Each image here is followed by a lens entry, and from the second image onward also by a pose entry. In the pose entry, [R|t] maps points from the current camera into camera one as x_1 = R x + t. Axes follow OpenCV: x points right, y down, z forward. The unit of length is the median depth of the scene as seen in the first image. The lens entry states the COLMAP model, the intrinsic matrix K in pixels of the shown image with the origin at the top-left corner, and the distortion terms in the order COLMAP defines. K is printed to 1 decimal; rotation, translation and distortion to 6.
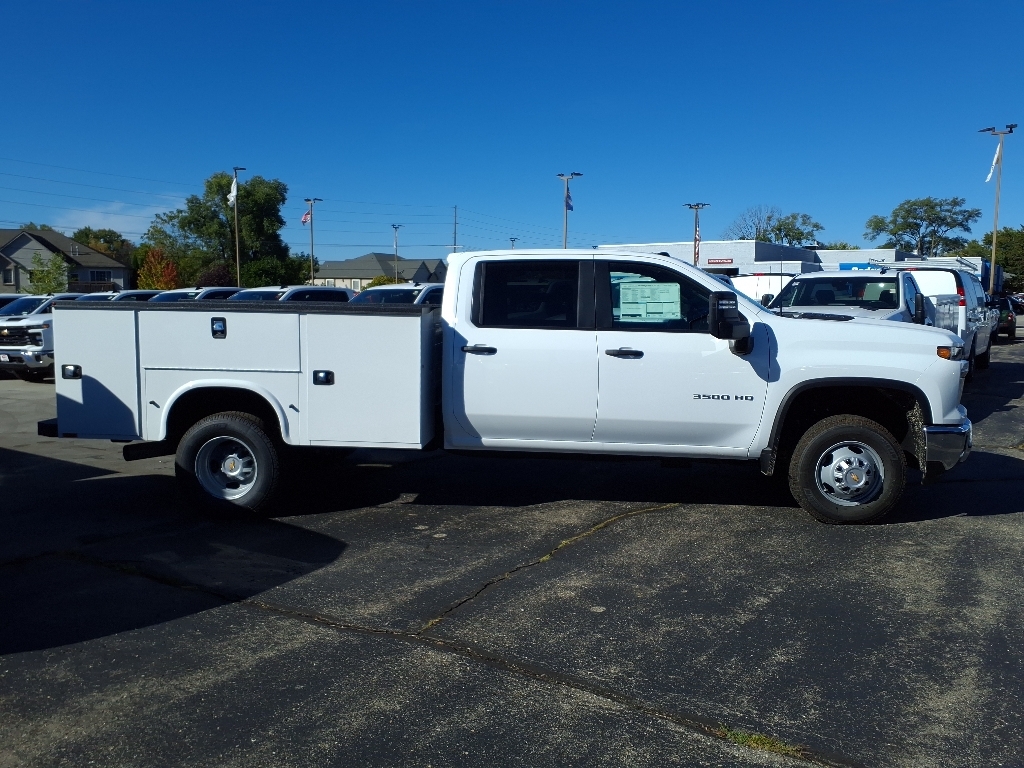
lens RADIAL K [[827.3, 0, 512.0], [0, 827.3, 384.0], [0, 0, 1]] dist [0.048753, -0.106615]
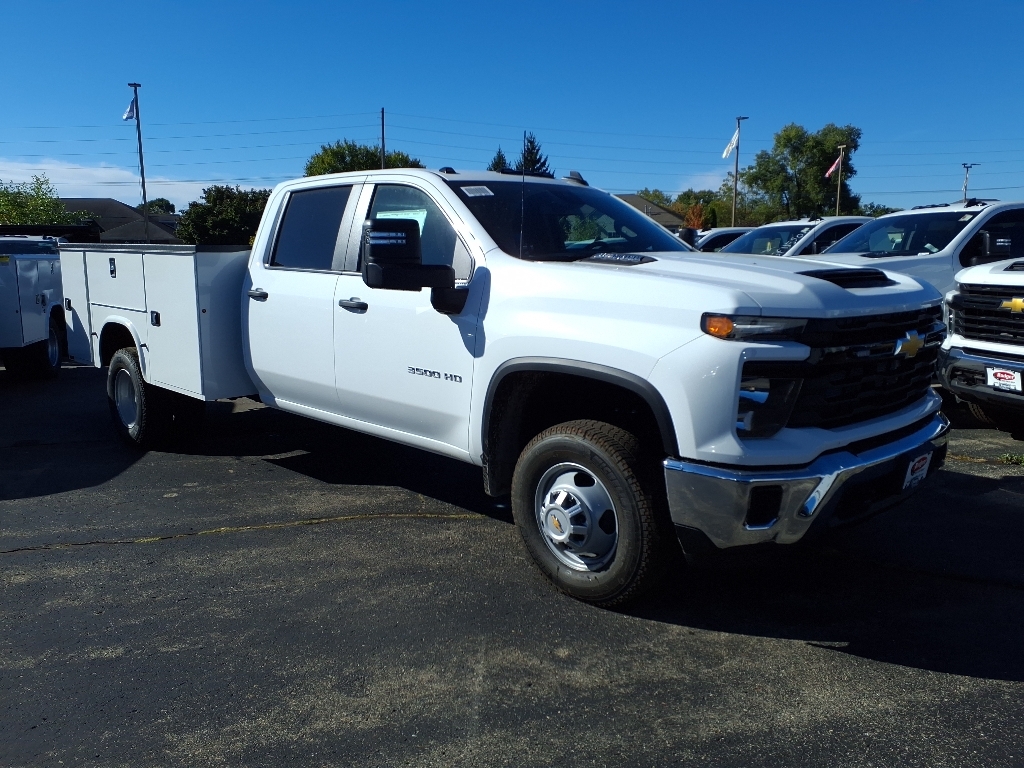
lens RADIAL K [[828.0, 0, 522.4], [0, 828.0, 398.2], [0, 0, 1]] dist [0.058352, -0.089449]
pose [[0.763510, 0.105683, -0.637090, 0.759471], [-0.059023, 0.993809, 0.094122, -0.033930], [0.643093, -0.034260, 0.765021, 0.521196]]
